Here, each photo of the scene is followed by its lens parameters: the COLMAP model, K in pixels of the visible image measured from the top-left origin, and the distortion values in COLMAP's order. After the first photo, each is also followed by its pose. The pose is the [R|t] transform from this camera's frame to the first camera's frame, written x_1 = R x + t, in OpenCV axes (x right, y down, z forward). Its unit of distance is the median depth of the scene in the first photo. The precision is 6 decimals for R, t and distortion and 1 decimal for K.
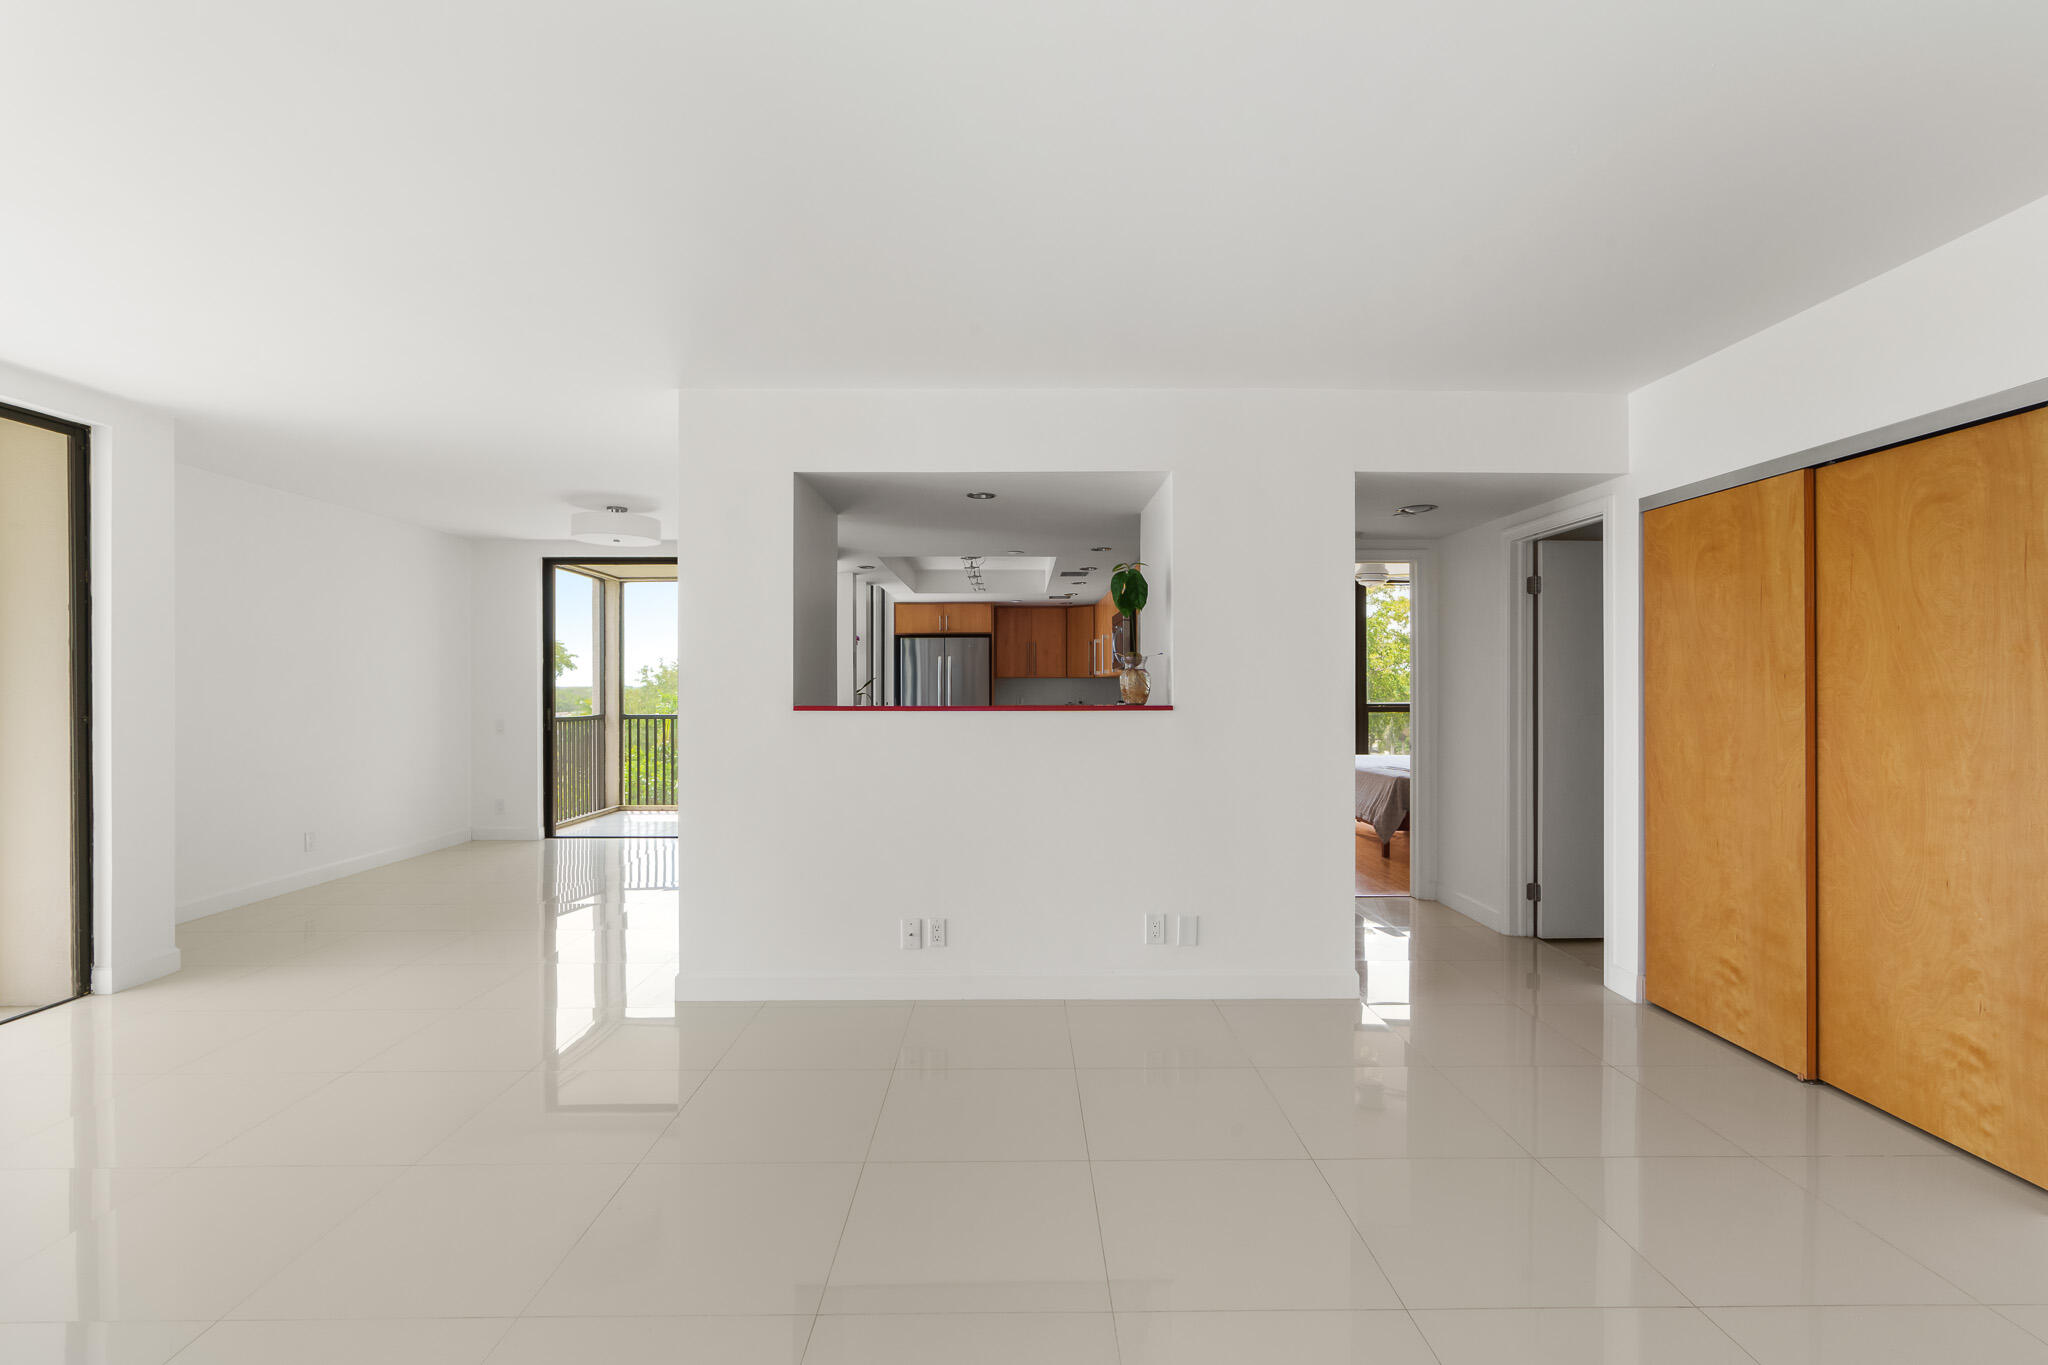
lens RADIAL K [[922.8, 0, 1024.5], [0, 922.8, 688.0], [0, 0, 1]] dist [-0.010893, 0.000561]
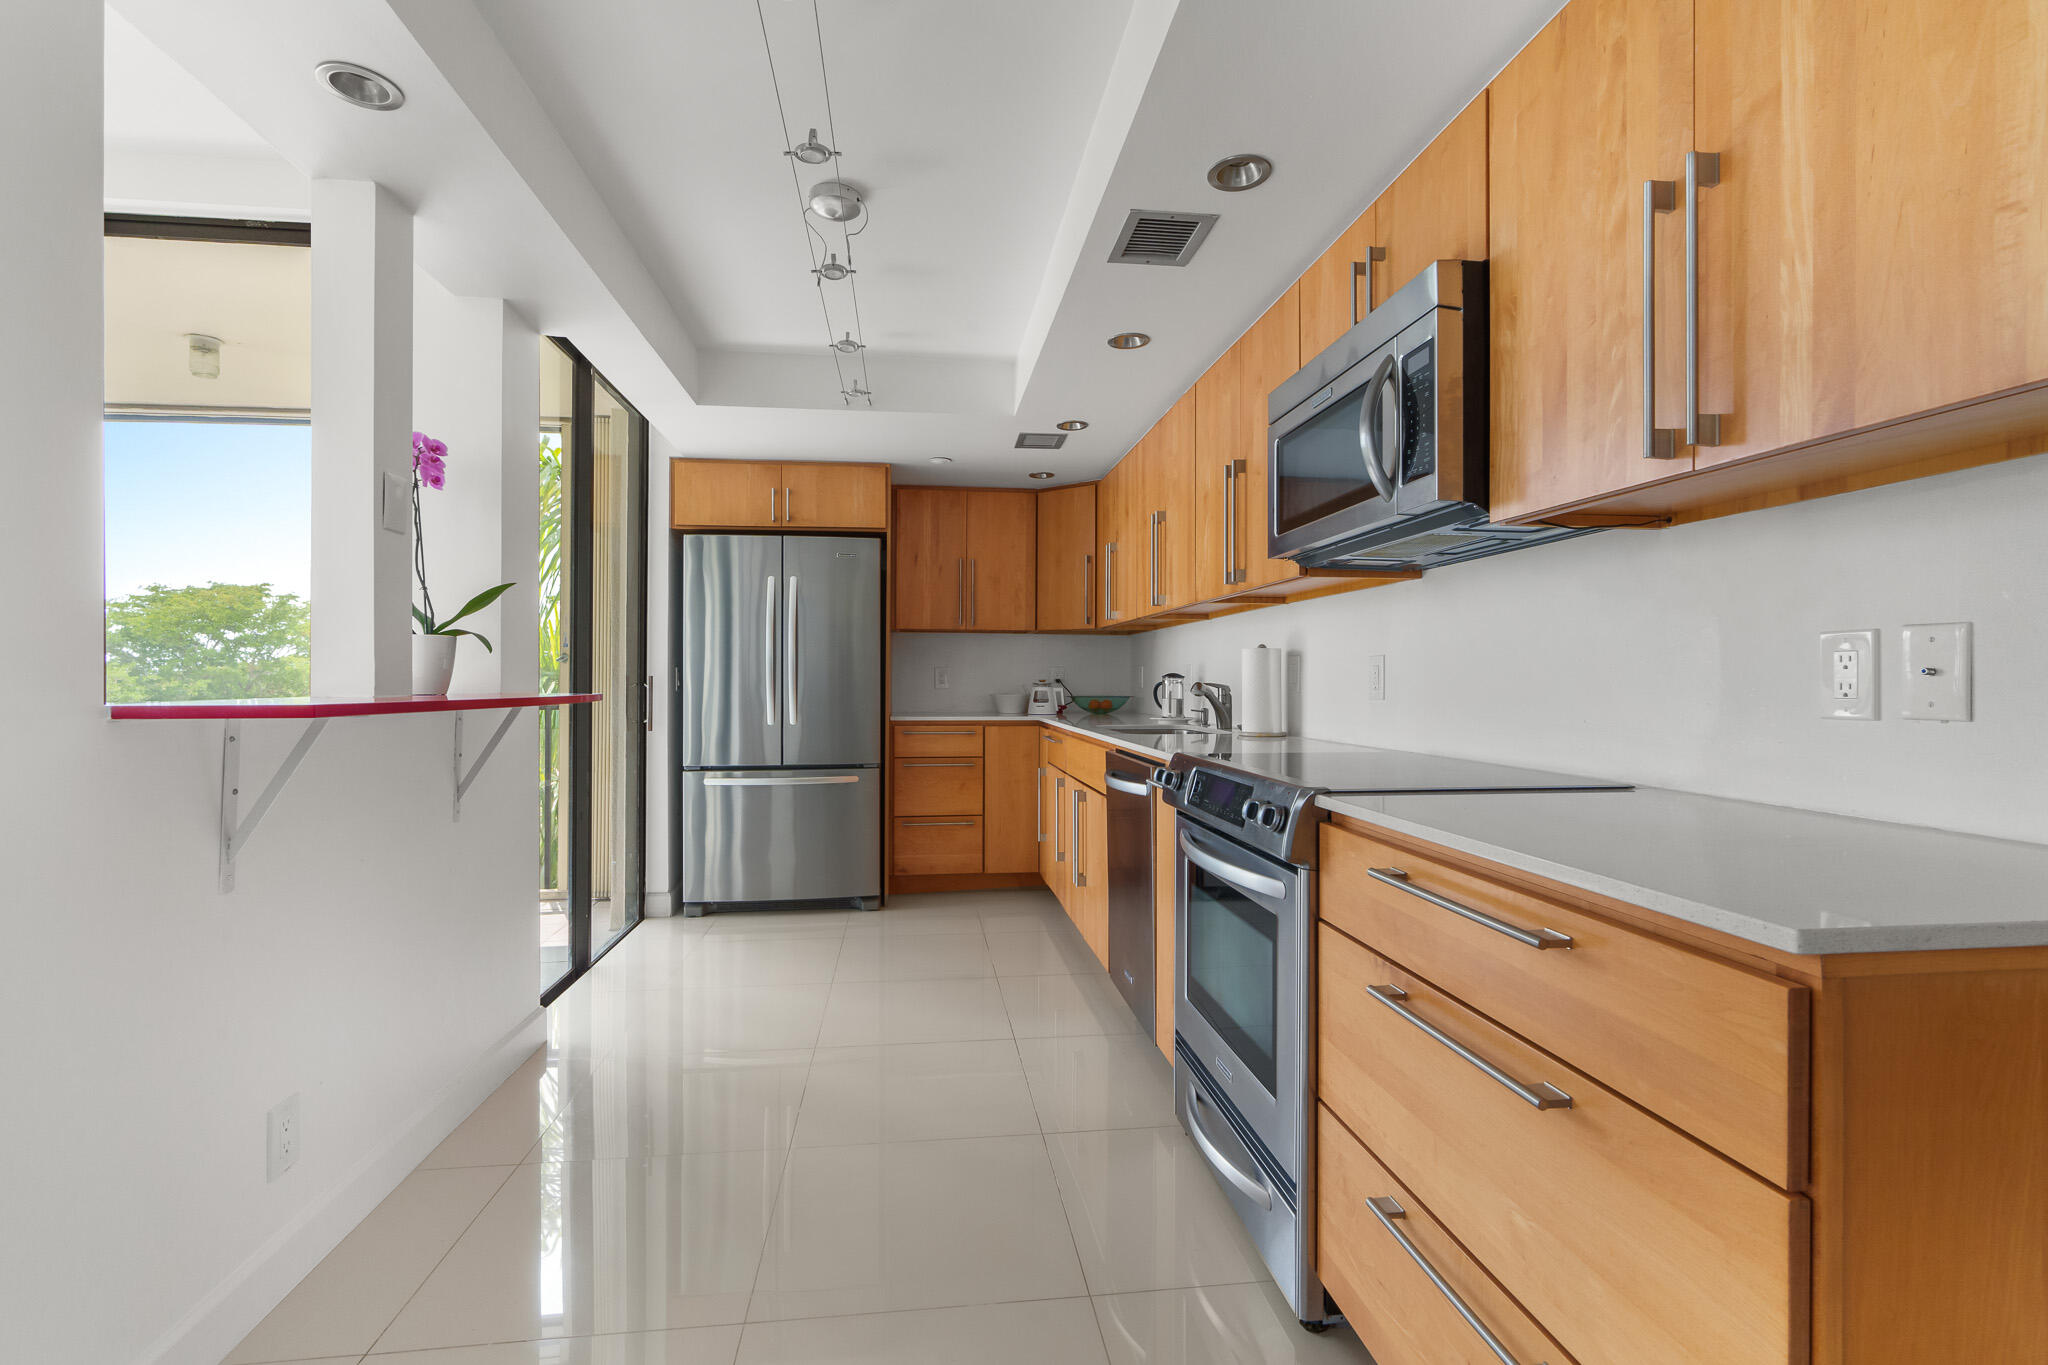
lens RADIAL K [[922.8, 0, 1022.3], [0, 922.8, 681.9], [0, 0, 1]] dist [-0.010893, 0.000561]
pose [[0.993218, -0.004009, 0.116198, -0.021333], [0.005608, 0.999894, -0.013442, 0.023774], [-0.116132, 0.014002, 0.993135, 0.520554]]
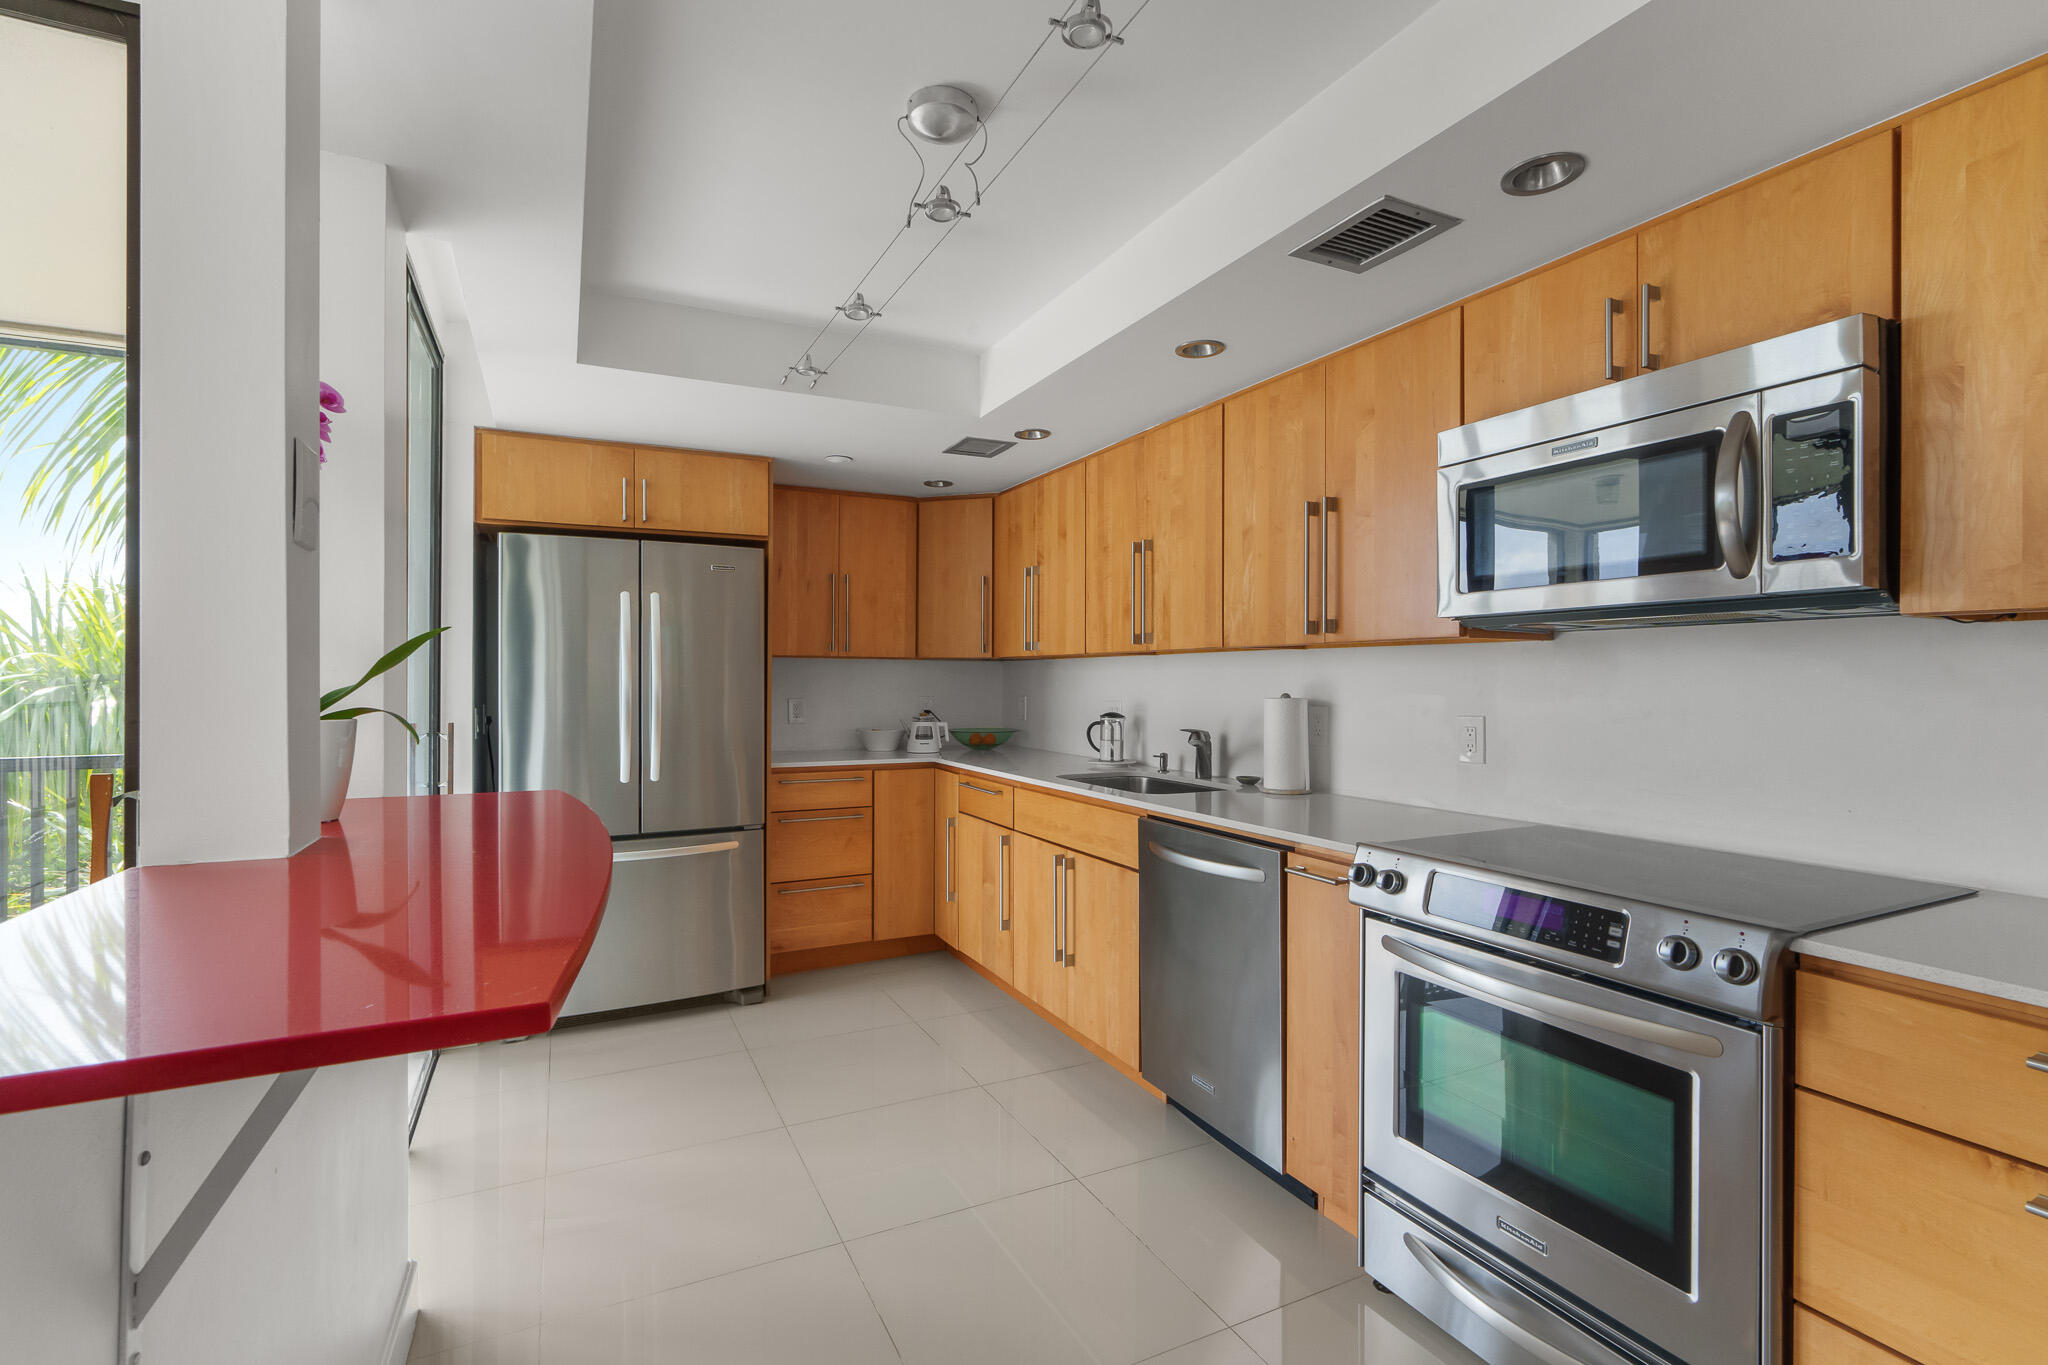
lens RADIAL K [[922.8, 0, 1022.1], [0, 922.8, 687.7], [0, 0, 1]] dist [-0.010893, 0.000561]
pose [[0.898575, -0.008831, 0.438732, -0.107245], [0.011746, 0.999923, -0.003931, 0.005255], [-0.438663, 0.008686, 0.898609, 0.600404]]
